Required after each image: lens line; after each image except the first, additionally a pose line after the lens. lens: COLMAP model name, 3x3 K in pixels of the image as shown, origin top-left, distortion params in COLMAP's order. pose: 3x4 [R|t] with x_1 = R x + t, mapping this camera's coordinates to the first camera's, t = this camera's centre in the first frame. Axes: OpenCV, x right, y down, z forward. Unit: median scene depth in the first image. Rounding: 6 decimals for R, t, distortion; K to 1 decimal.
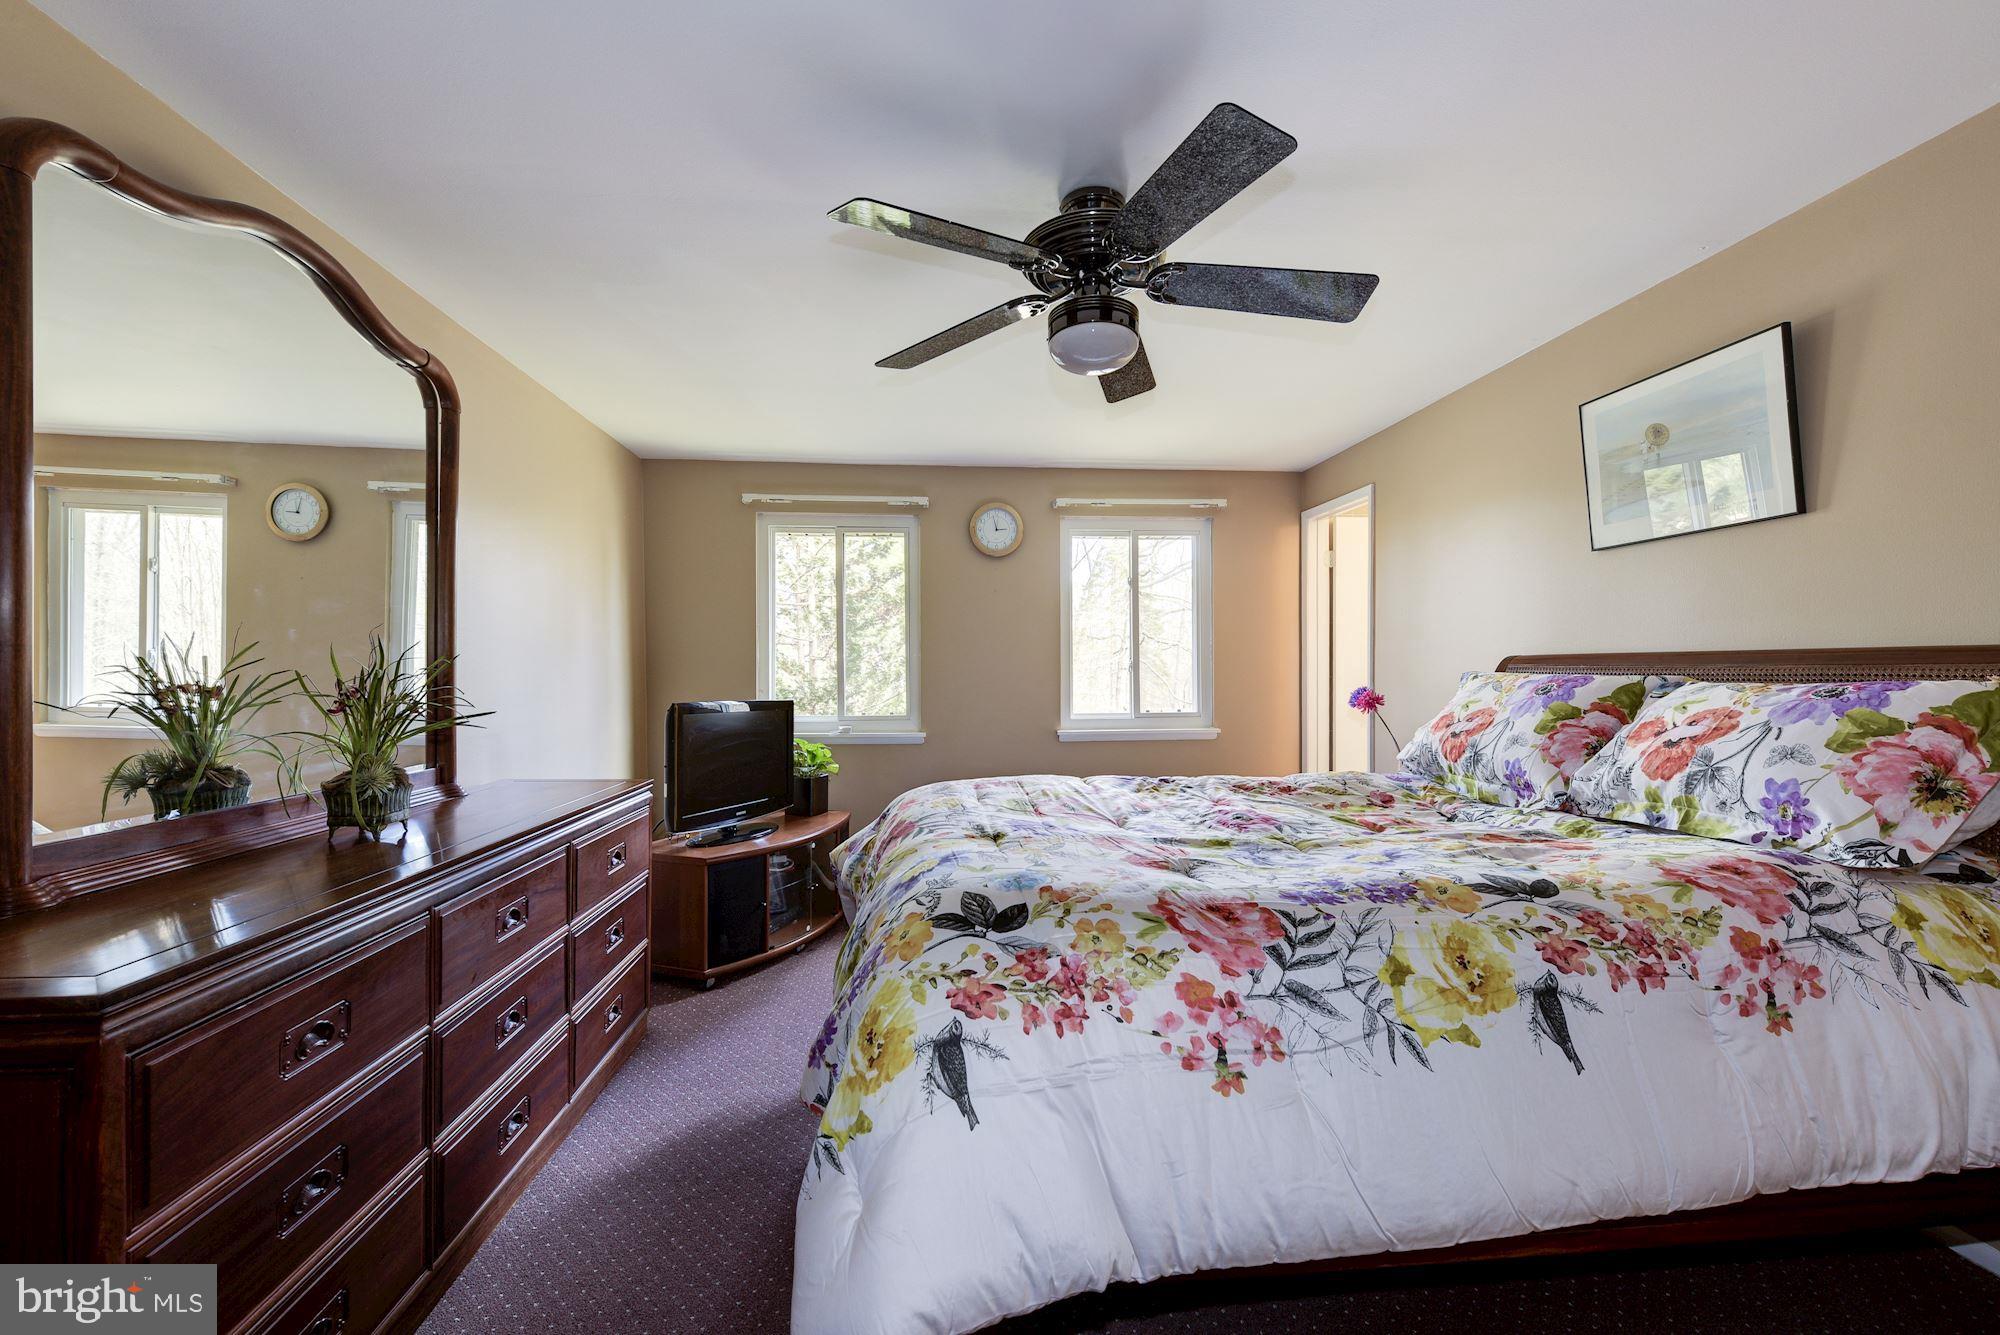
lens RADIAL K [[811.7, 0, 1005.3], [0, 811.7, 668.5], [0, 0, 1]] dist [0.001104, 0.000374]
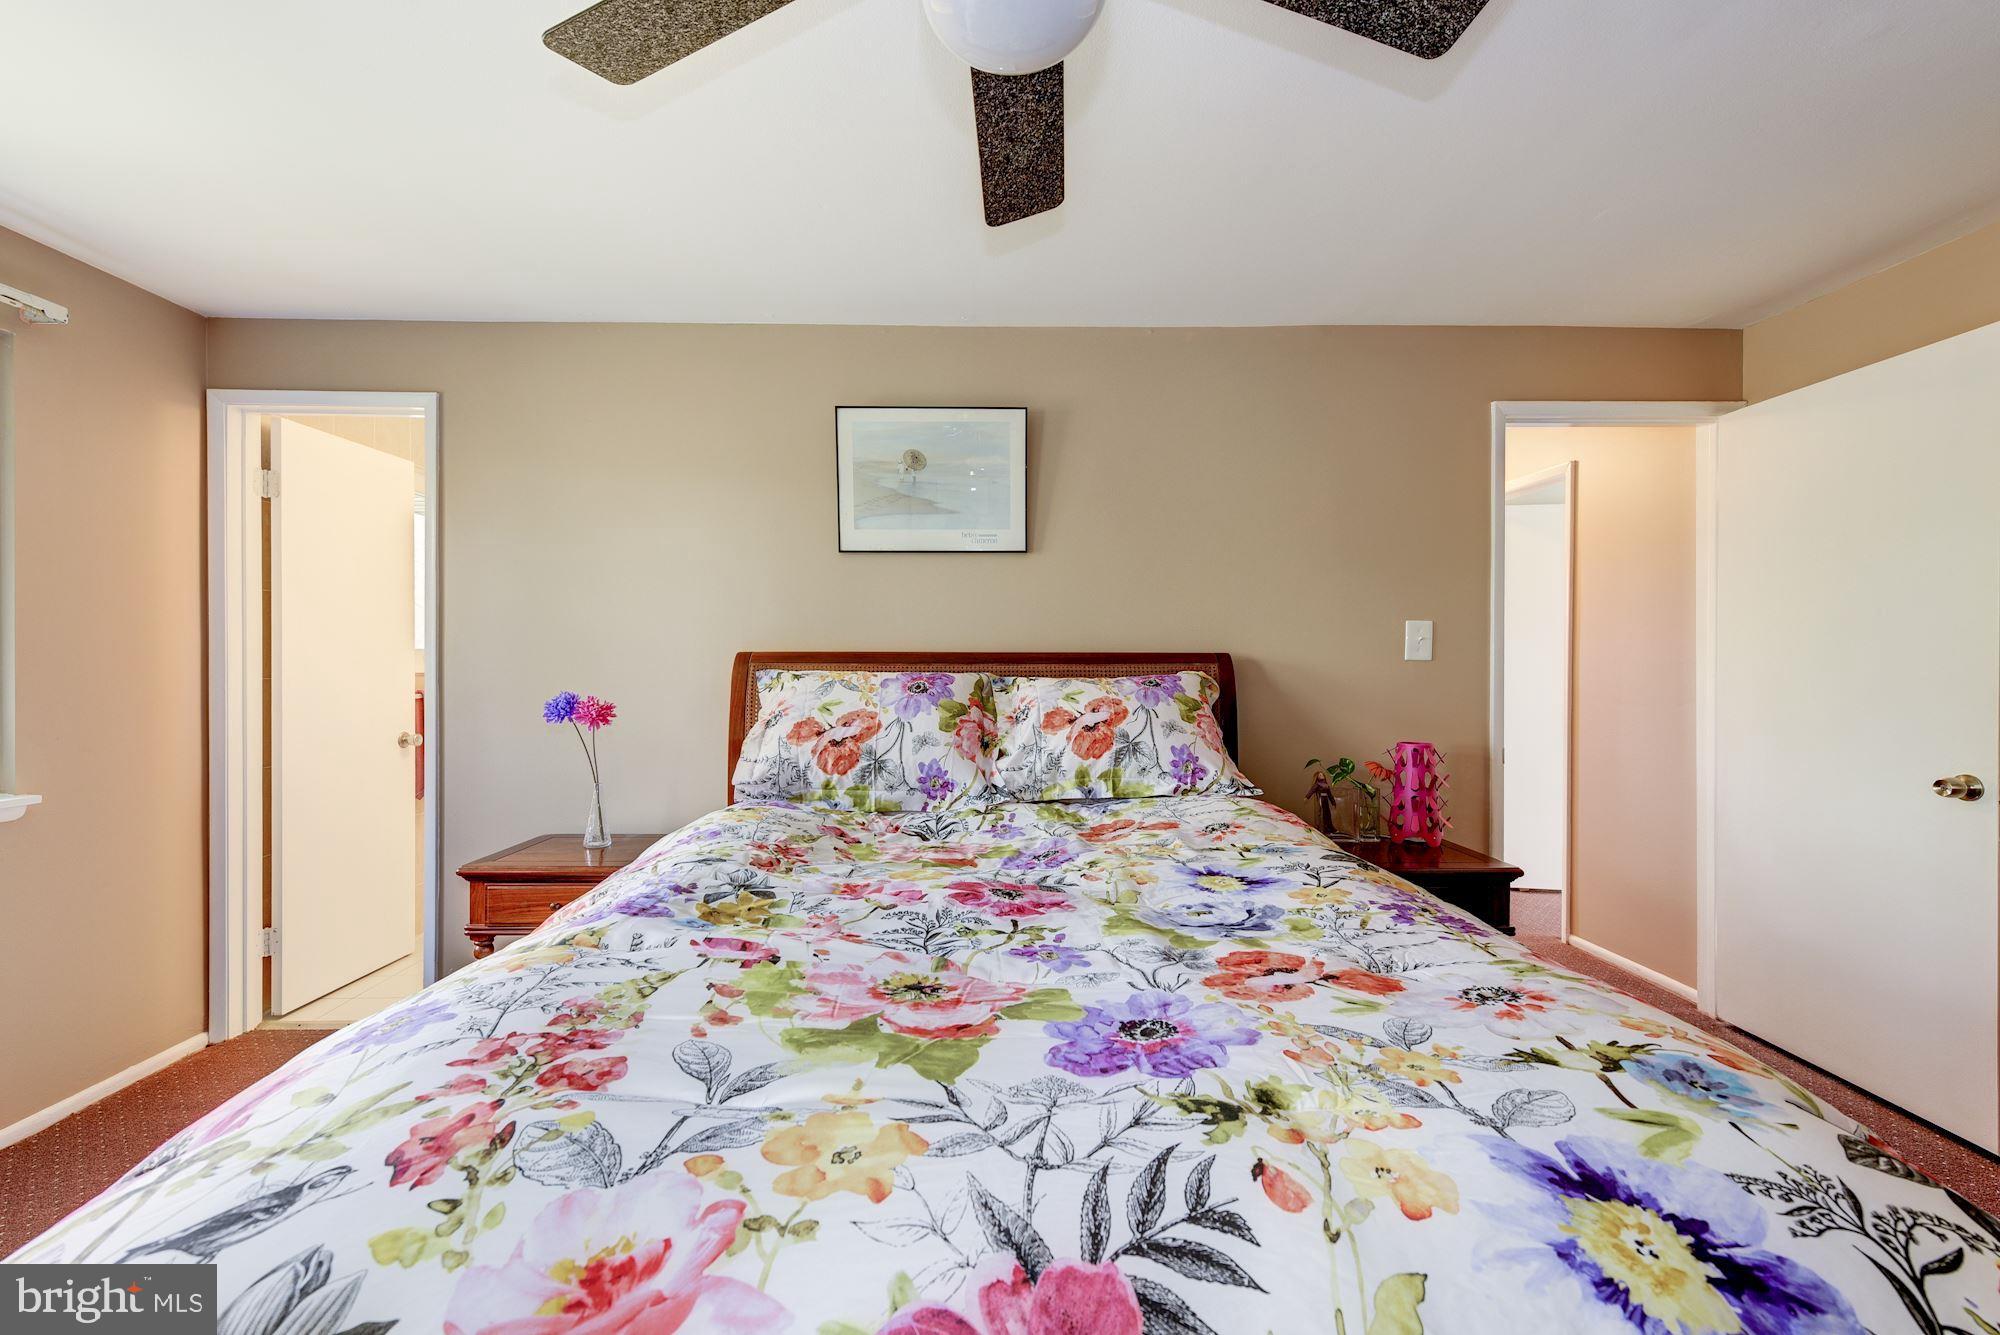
lens RADIAL K [[811.7, 0, 1002.7], [0, 811.7, 672.9], [0, 0, 1]] dist [0.001104, 0.000374]
pose [[0.071682, 0.002568, 0.997424, -0.367645], [-0.000695, 0.999997, -0.002525, 0.011655], [-0.997427, -0.000512, 0.071684, 0.952794]]
